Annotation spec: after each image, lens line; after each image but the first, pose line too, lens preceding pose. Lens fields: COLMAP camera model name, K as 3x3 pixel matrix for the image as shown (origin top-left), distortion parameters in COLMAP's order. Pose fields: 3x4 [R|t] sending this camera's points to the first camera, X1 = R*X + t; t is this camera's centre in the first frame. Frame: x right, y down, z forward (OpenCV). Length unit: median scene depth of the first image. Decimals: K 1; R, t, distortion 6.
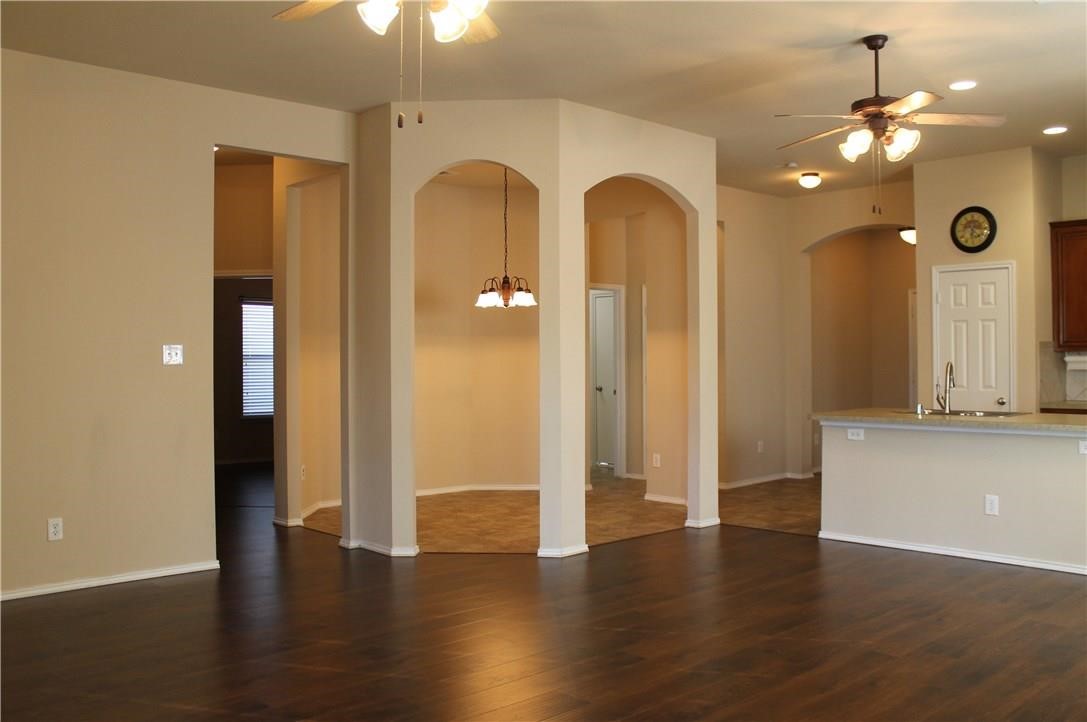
lens RADIAL K [[946.2, 0, 548.4], [0, 946.2, 355.8], [0, 0, 1]] dist [-0.153802, 0.137857]
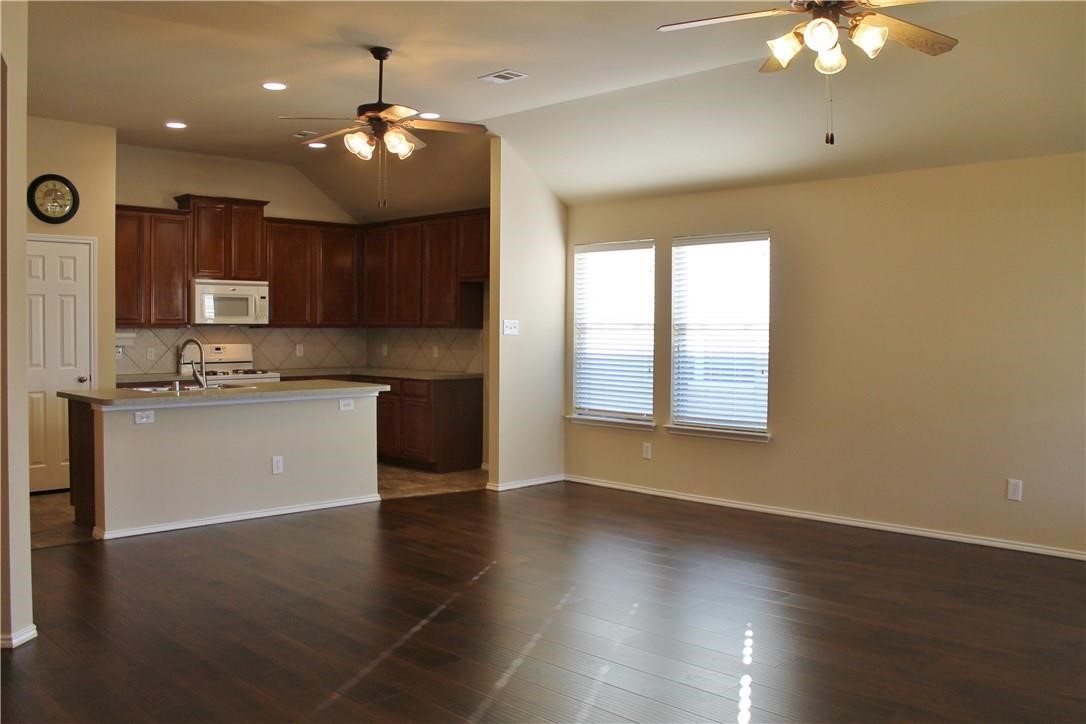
lens RADIAL K [[945.3, 0, 547.8], [0, 945.3, 356.8], [0, 0, 1]] dist [-0.153802, 0.137857]
pose [[-0.021254, -0.024521, 0.999473, -0.522149], [-0.004278, 0.999692, 0.024435, 0.000049], [-0.999765, -0.003756, -0.021352, 0.542323]]
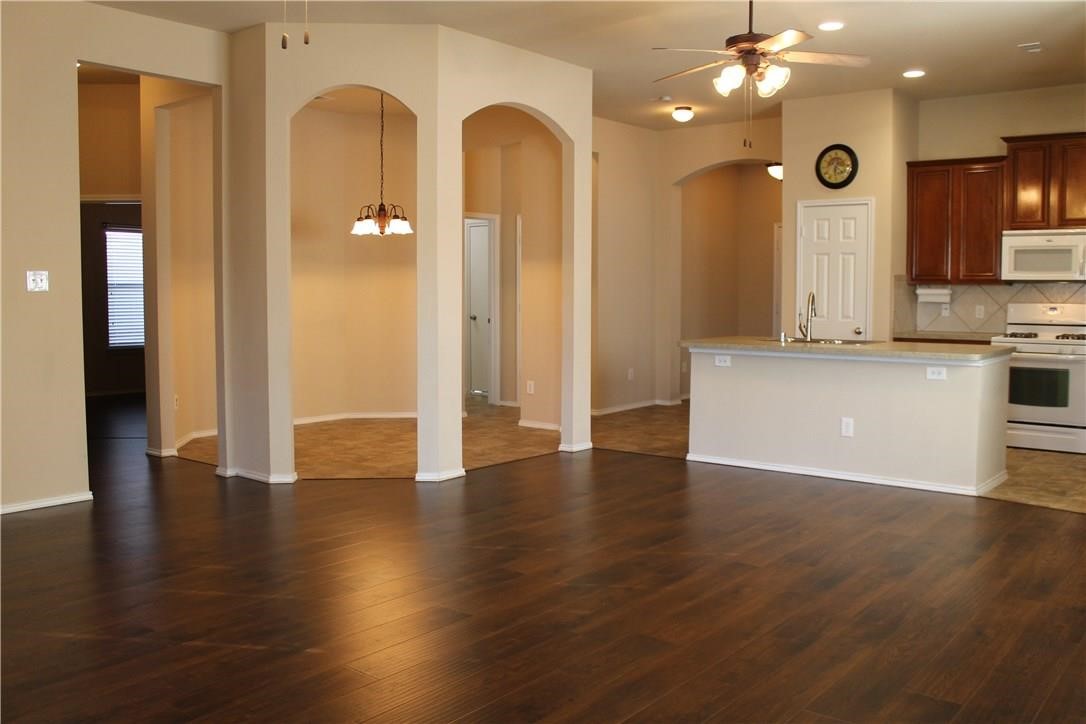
lens RADIAL K [[940.8, 0, 543.0], [0, 940.8, 362.0], [0, 0, 1]] dist [-0.161362, 0.167265]
pose [[0.991531, -0.003561, 0.129825, -0.005109], [-0.006815, 0.996820, 0.079393, 0.003216], [-0.129695, -0.079605, 0.988353, -0.008898]]
